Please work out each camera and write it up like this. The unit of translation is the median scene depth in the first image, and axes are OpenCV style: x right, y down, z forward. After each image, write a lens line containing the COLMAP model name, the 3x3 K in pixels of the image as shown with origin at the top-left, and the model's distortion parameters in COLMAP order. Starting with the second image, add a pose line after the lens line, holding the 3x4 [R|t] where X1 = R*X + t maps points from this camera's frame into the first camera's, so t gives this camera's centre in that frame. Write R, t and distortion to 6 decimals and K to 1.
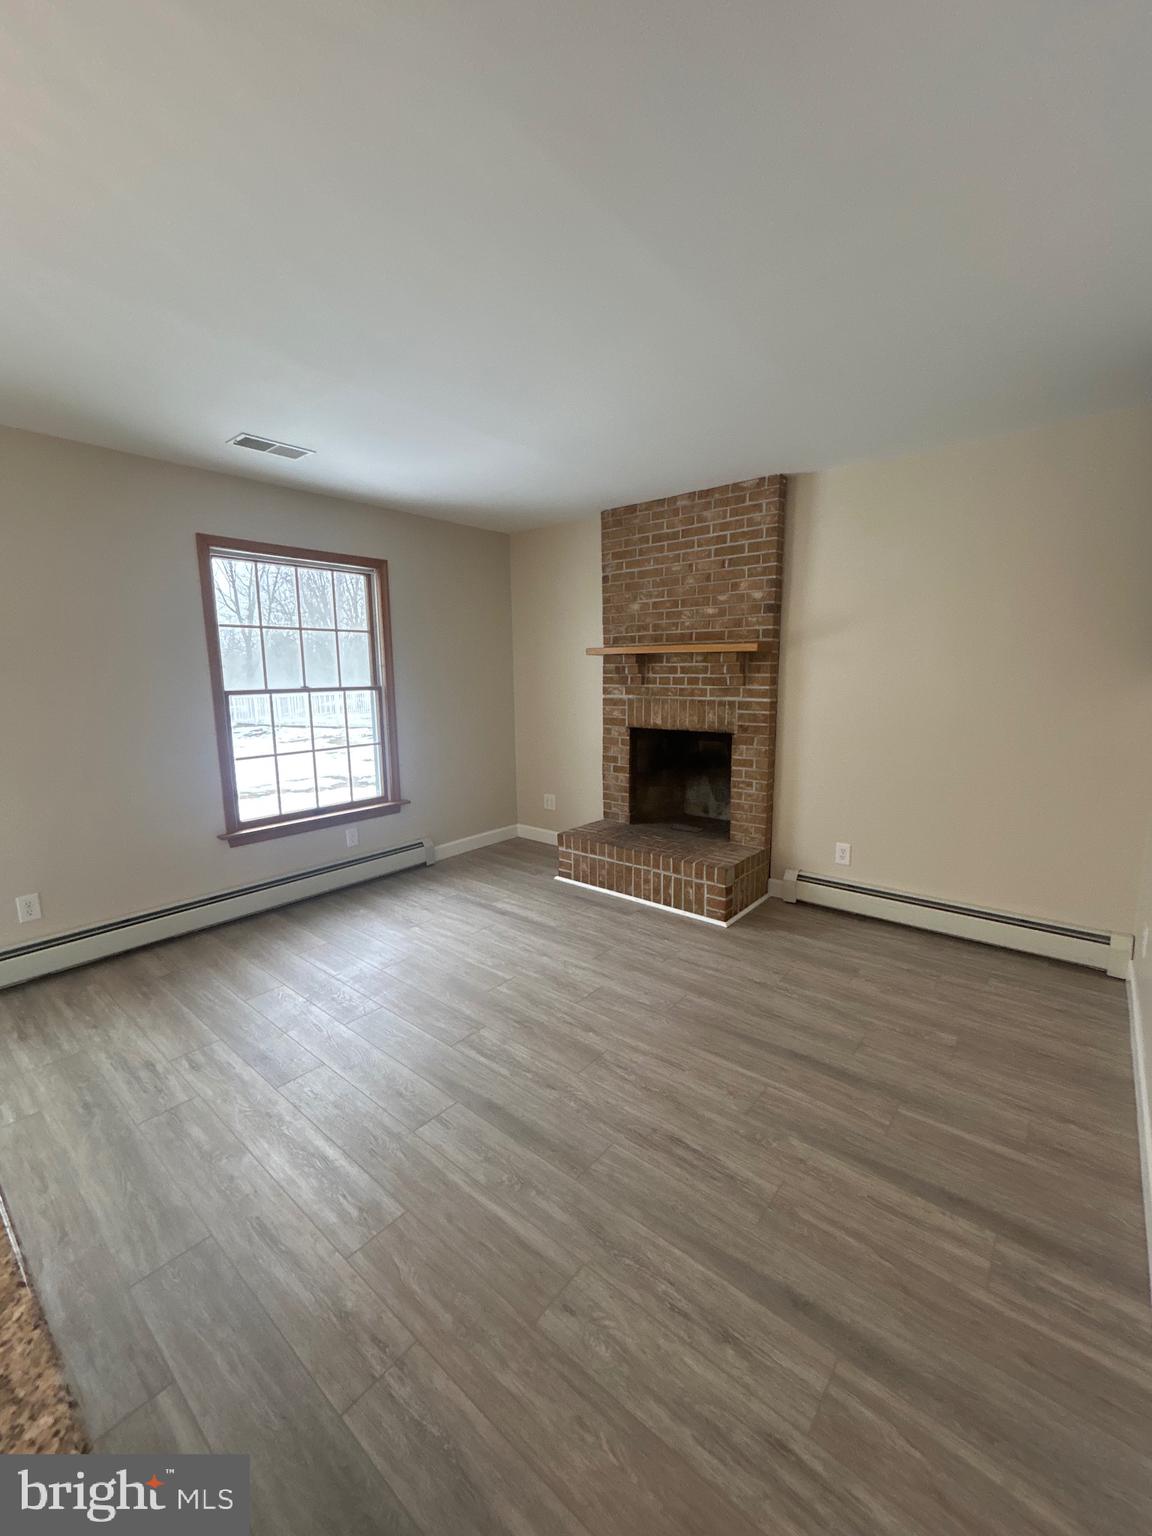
lens RADIAL K [[624.5, 0, 579.7], [0, 624.5, 757.4], [0, 0, 1]] dist [0.000156, 0.000846]
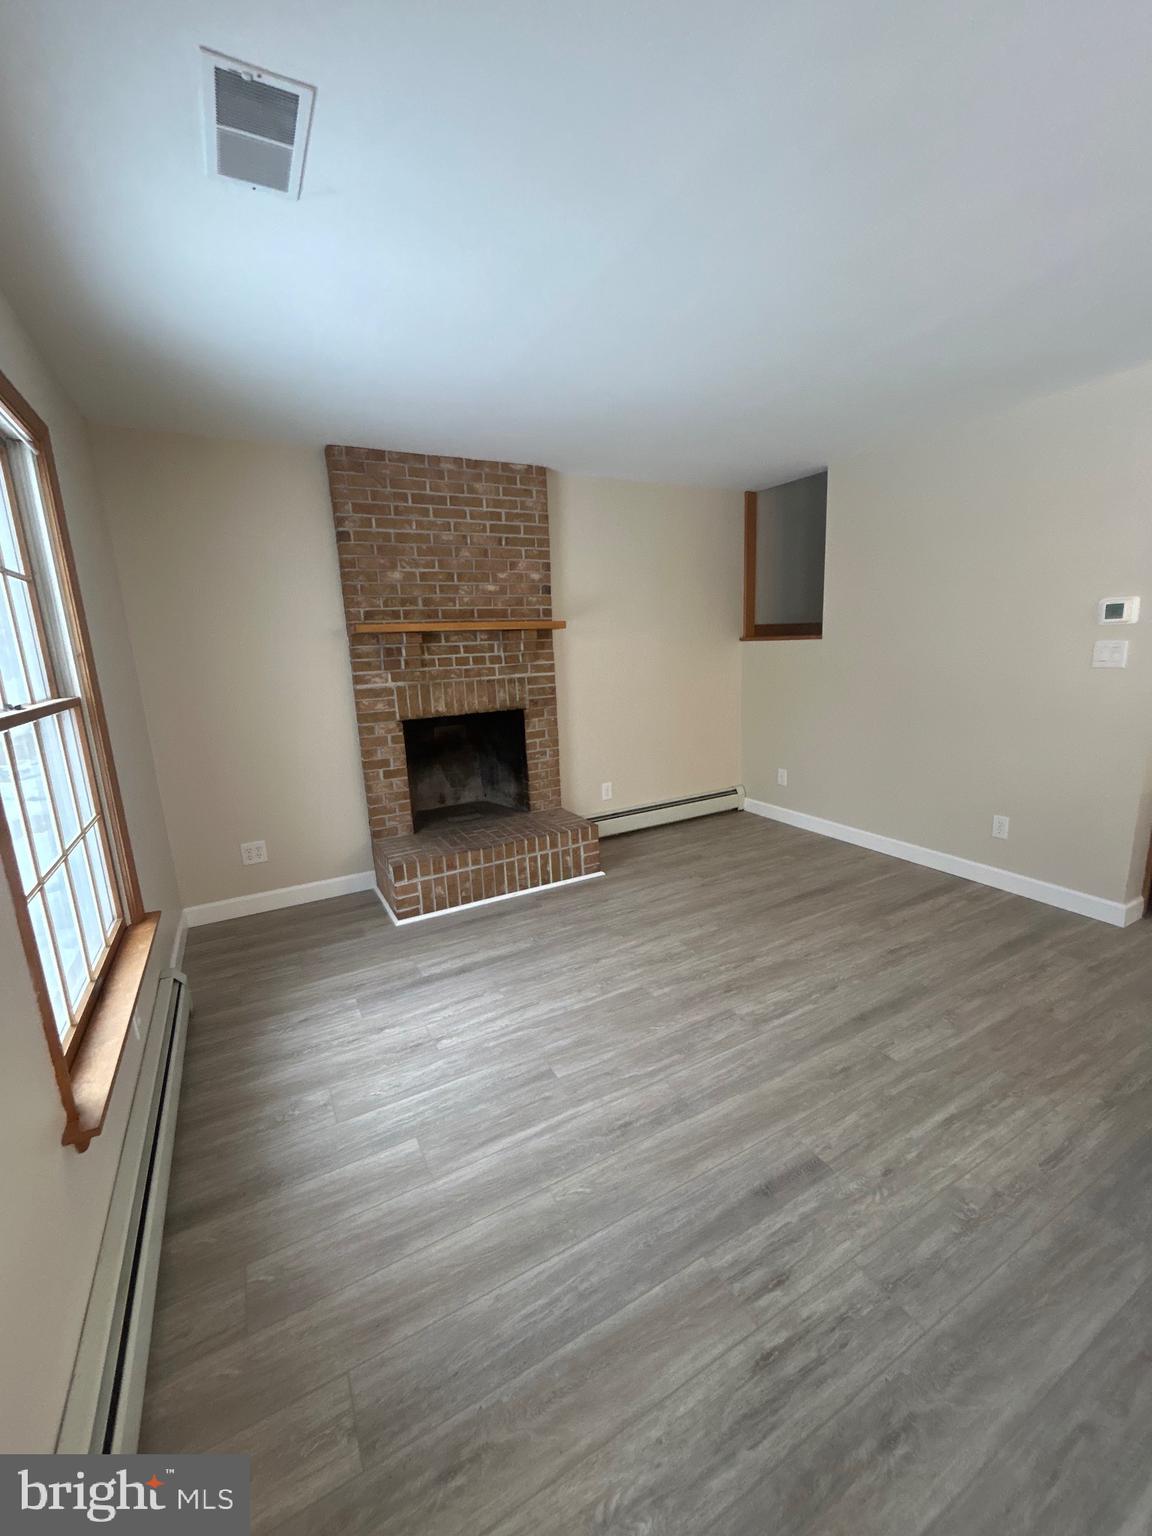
lens RADIAL K [[624.5, 0, 578.4], [0, 624.5, 757.2], [0, 0, 1]] dist [0.000156, 0.000846]
pose [[0.363906, -0.177869, 0.914295, -0.715520], [0.167454, 0.978097, 0.123632, -0.075242], [-0.916260, 0.108112, 0.385721, 0.545671]]
